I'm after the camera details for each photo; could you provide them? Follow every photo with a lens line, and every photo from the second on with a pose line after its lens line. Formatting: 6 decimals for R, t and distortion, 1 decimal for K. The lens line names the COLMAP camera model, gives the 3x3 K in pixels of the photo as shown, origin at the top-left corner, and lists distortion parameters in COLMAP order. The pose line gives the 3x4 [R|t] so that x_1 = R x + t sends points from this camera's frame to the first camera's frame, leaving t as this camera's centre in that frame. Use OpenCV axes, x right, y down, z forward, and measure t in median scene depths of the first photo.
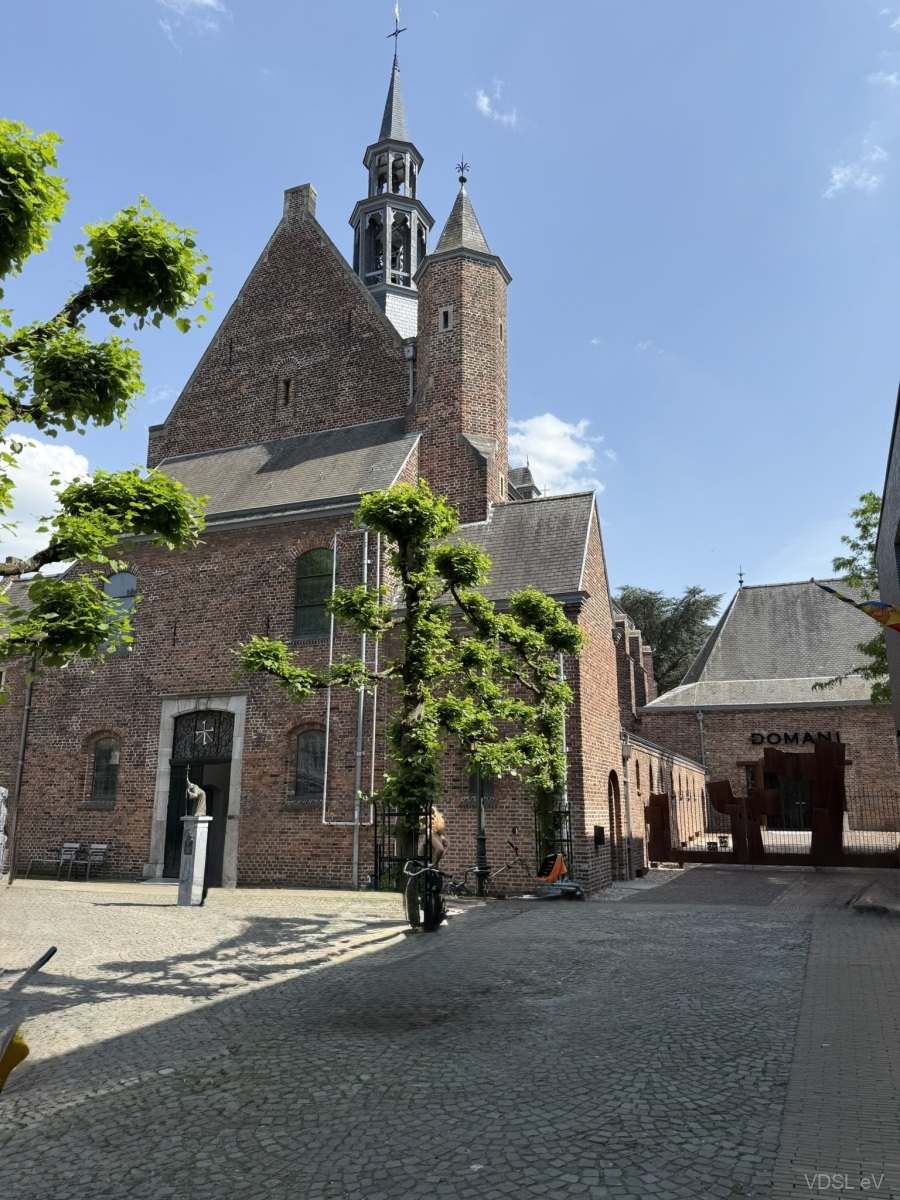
lens RADIAL K [[855.9, 0, 450.9], [0, 855.9, 599.2], [0, 0, 1]] dist [-0.040858, -0.012822]
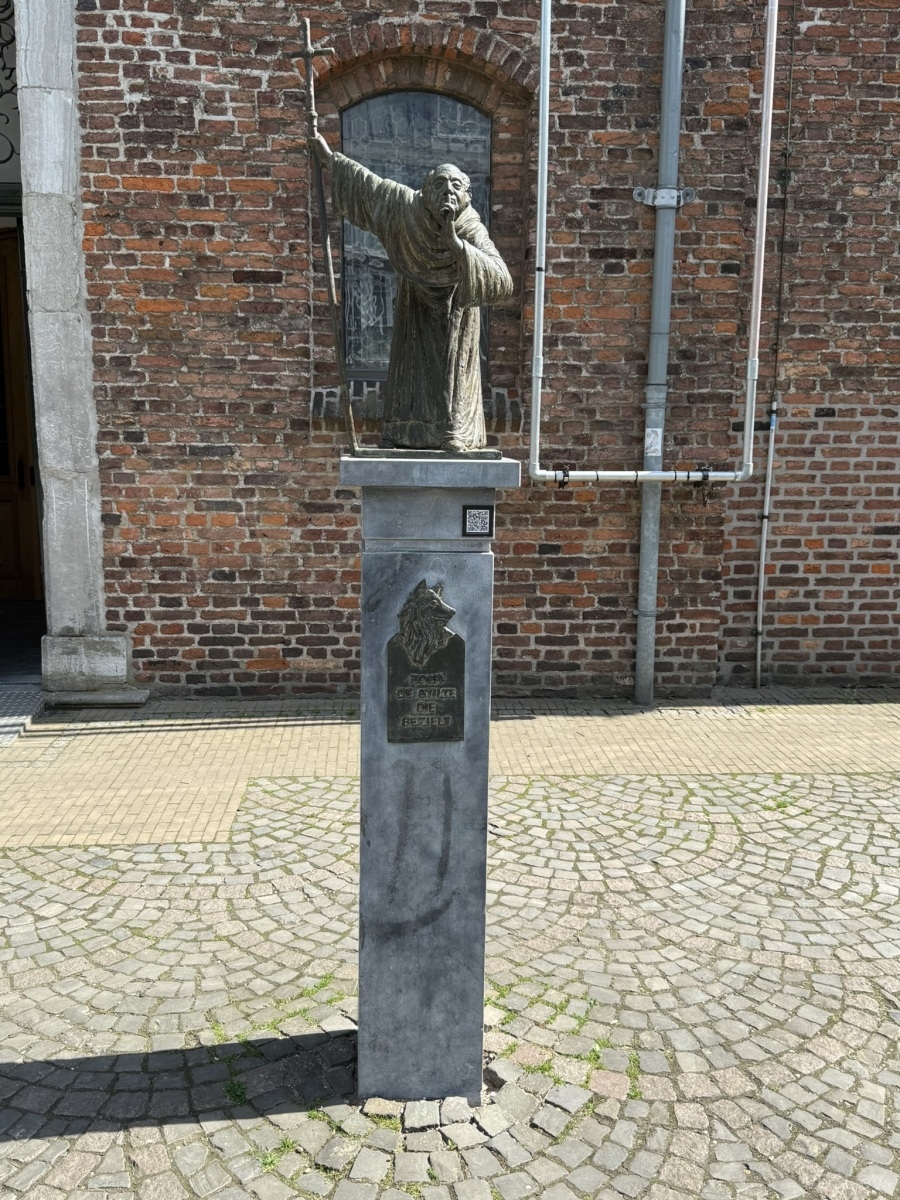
lens RADIAL K [[1075.1, 0, 450.7], [0, 1075.1, 602.5], [0, 0, 1]] dist [0.039488, -0.015468]
pose [[0.901232, -0.073683, 0.427027, -0.295851], [-0.120527, 0.903932, 0.410341, 0.158766], [-0.416239, -0.421280, 0.805772, 0.694922]]
